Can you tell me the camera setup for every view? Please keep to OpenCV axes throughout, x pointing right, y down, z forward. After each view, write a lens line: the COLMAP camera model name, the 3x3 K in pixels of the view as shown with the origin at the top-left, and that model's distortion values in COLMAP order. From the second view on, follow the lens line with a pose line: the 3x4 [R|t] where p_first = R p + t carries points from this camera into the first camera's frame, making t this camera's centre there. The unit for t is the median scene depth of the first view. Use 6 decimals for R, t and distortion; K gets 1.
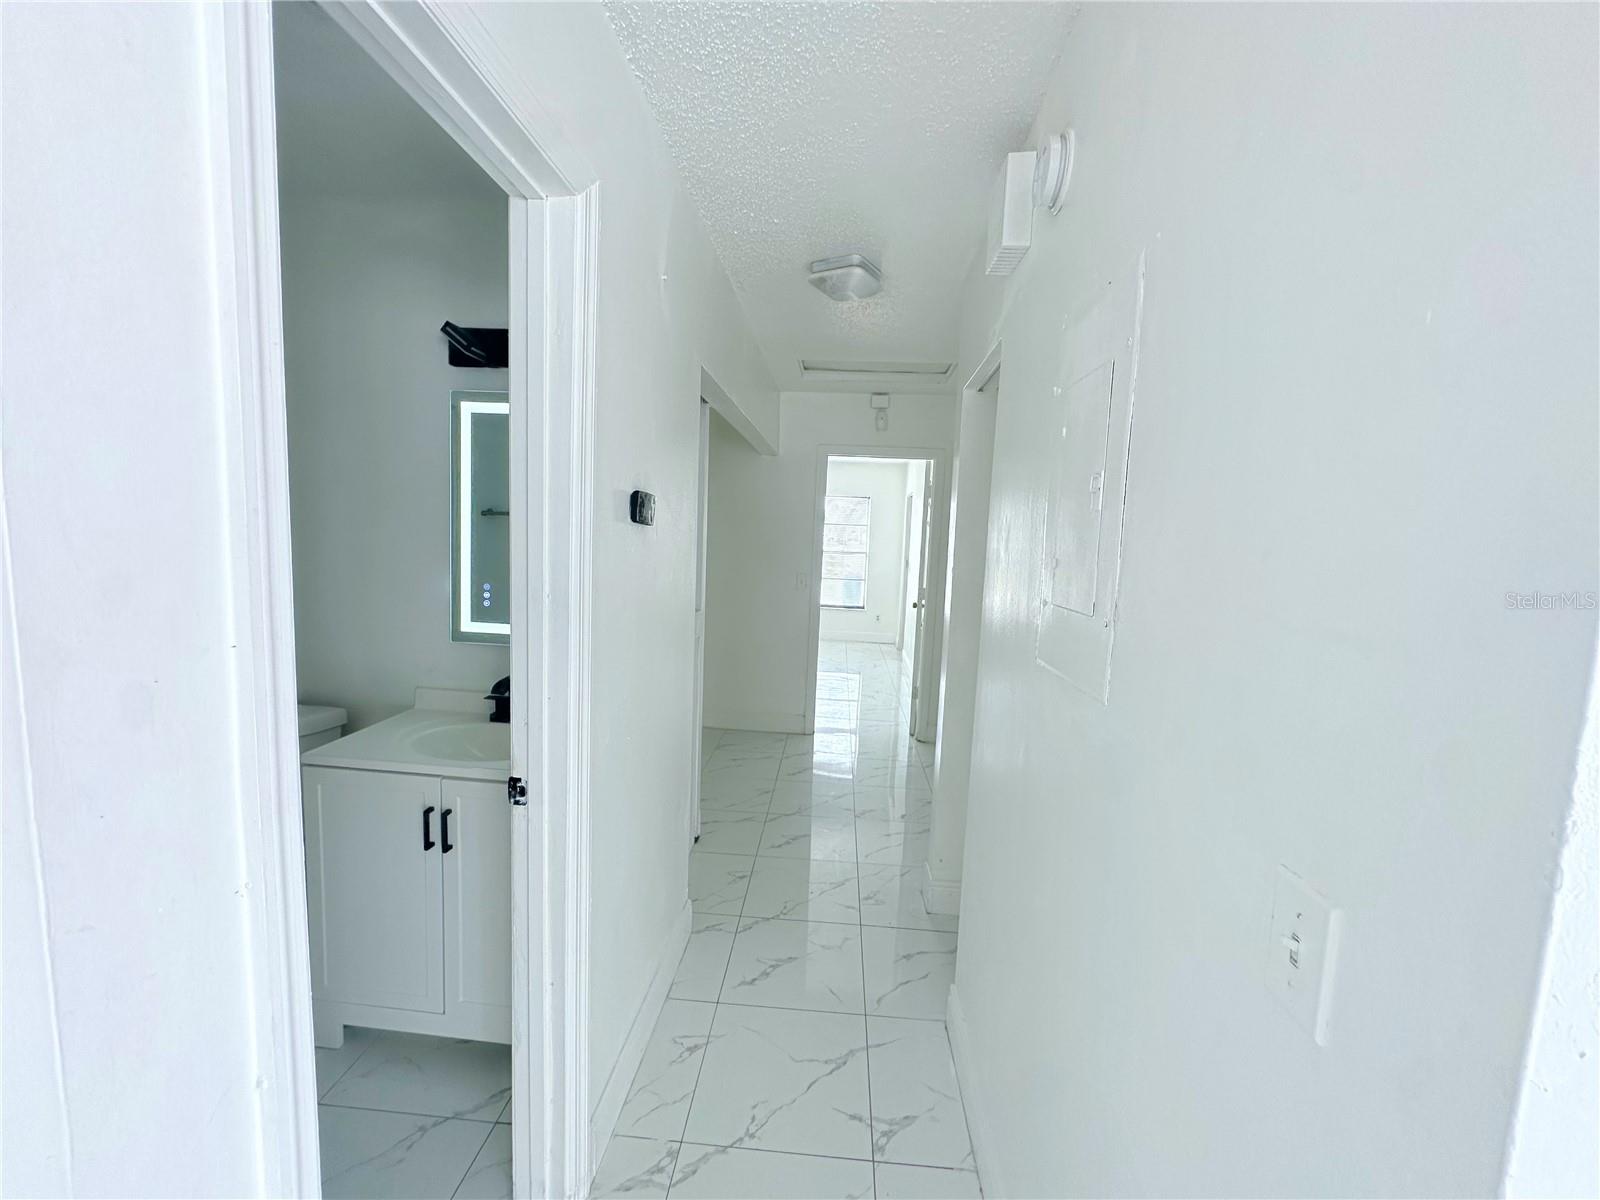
lens RADIAL K [[641.0, 0, 798.8], [0, 641.0, 597.5], [0, 0, 1]] dist [-0.001440, -0.000085]
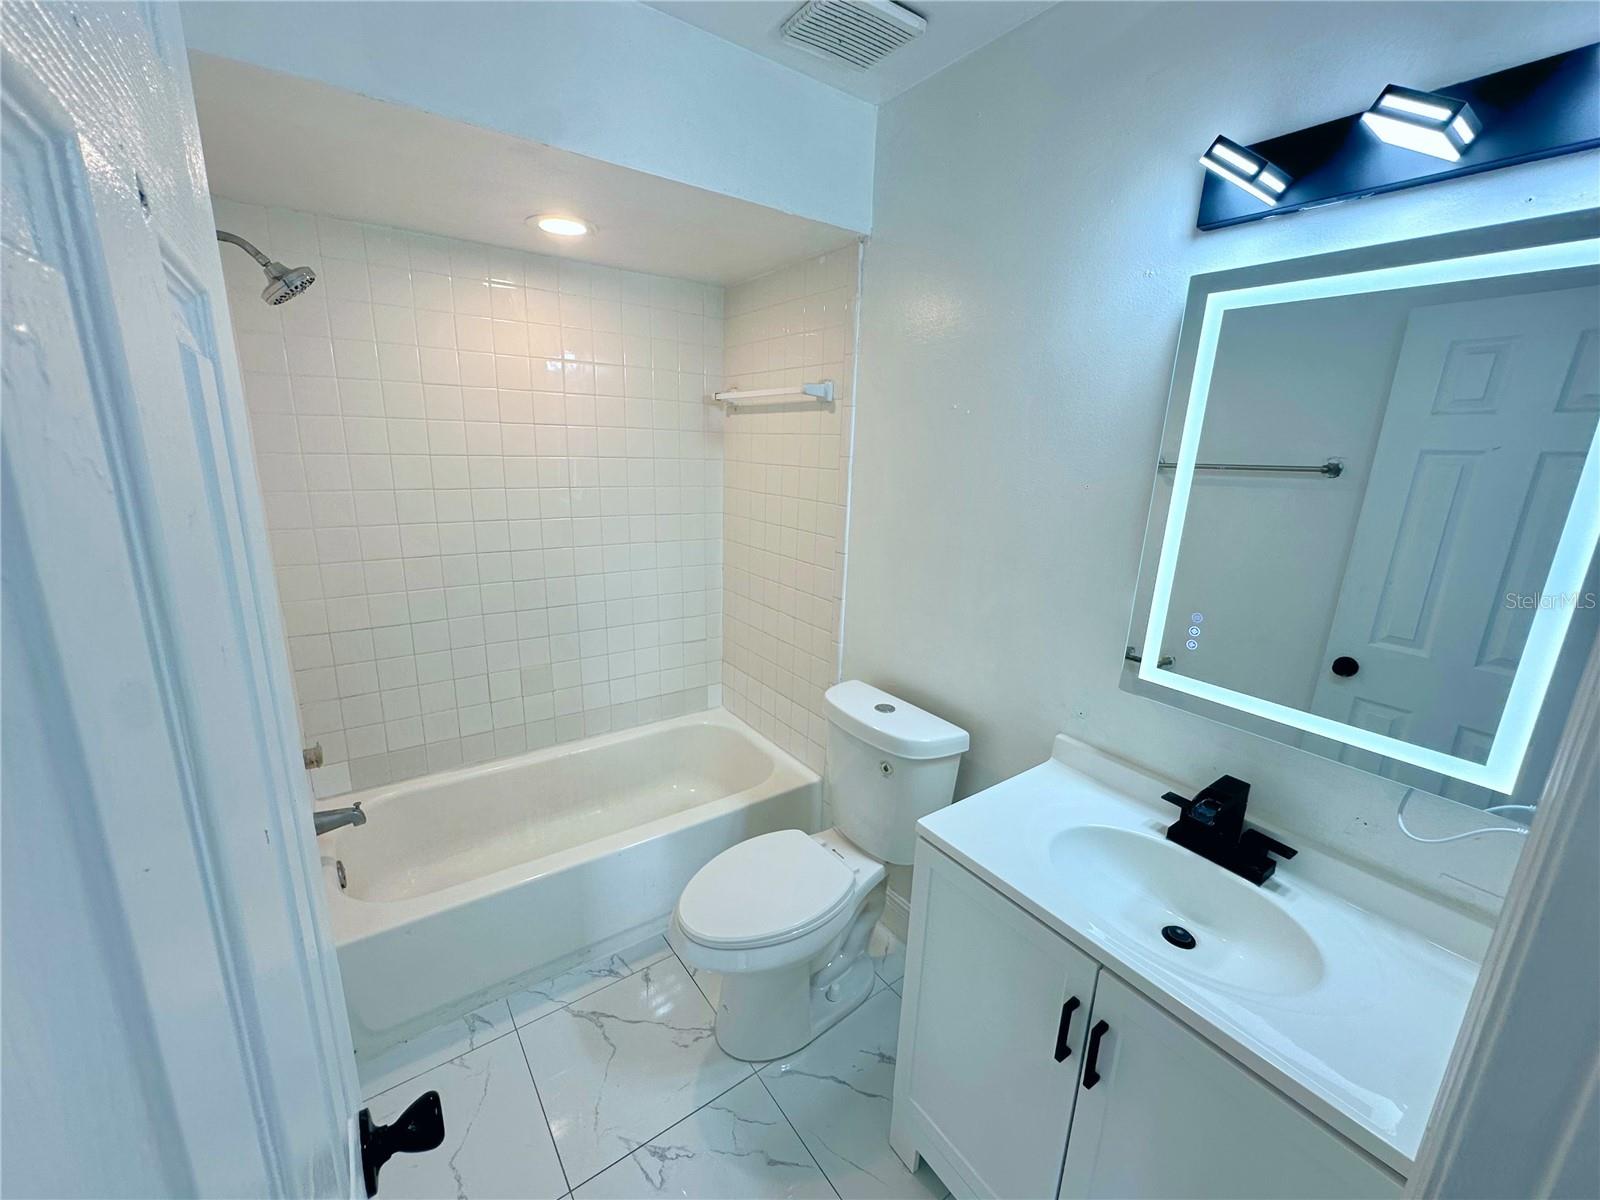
lens RADIAL K [[641.0, 0, 798.8], [0, 641.0, 597.5], [0, 0, 1]] dist [-0.001440, -0.000085]
pose [[0.644091, 0.166364, -0.746639, -0.300508], [-0.087404, 0.985677, 0.144227, -0.092243], [0.759939, -0.027636, 0.649407, 0.357001]]
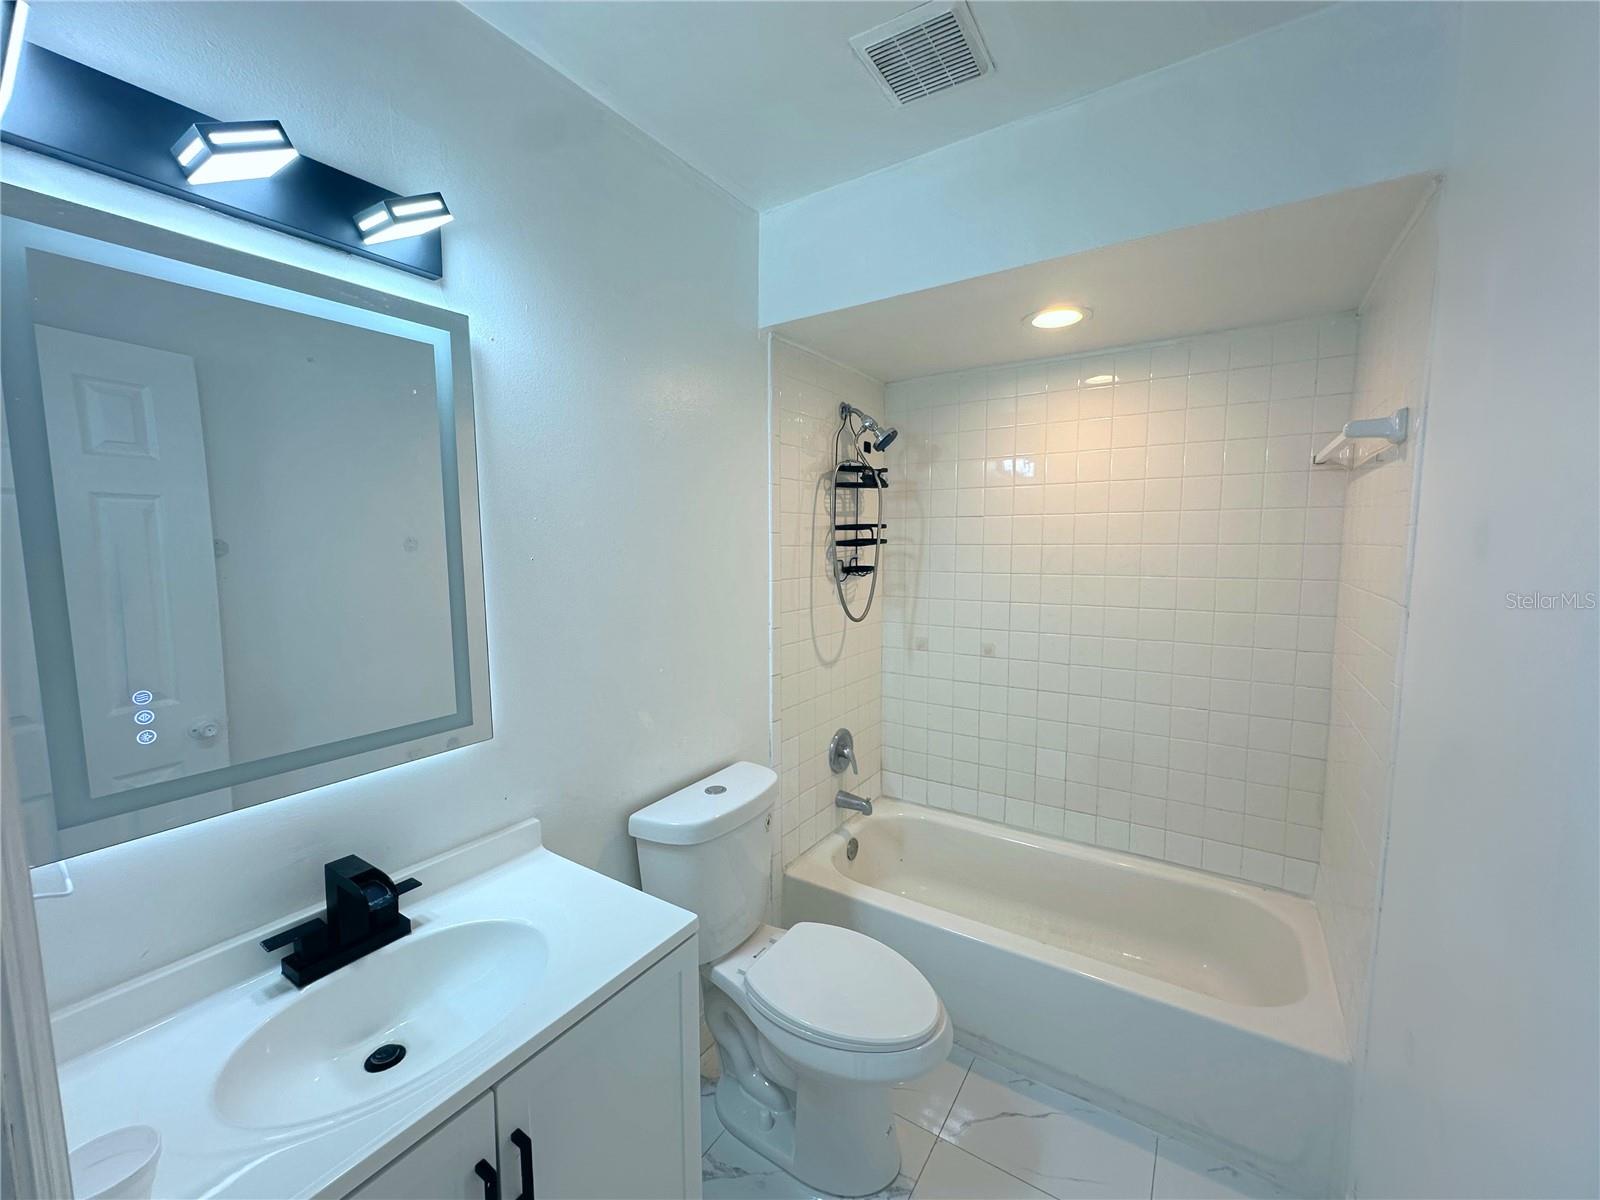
lens RADIAL K [[641.0, 0, 798.8], [0, 641.0, 597.5], [0, 0, 1]] dist [-0.001440, -0.000085]
pose [[0.462319, -0.135618, 0.876281, -0.701570], [0.114094, 0.989118, 0.092886, -0.086308], [-0.879343, 0.057036, 0.472761, 0.471546]]
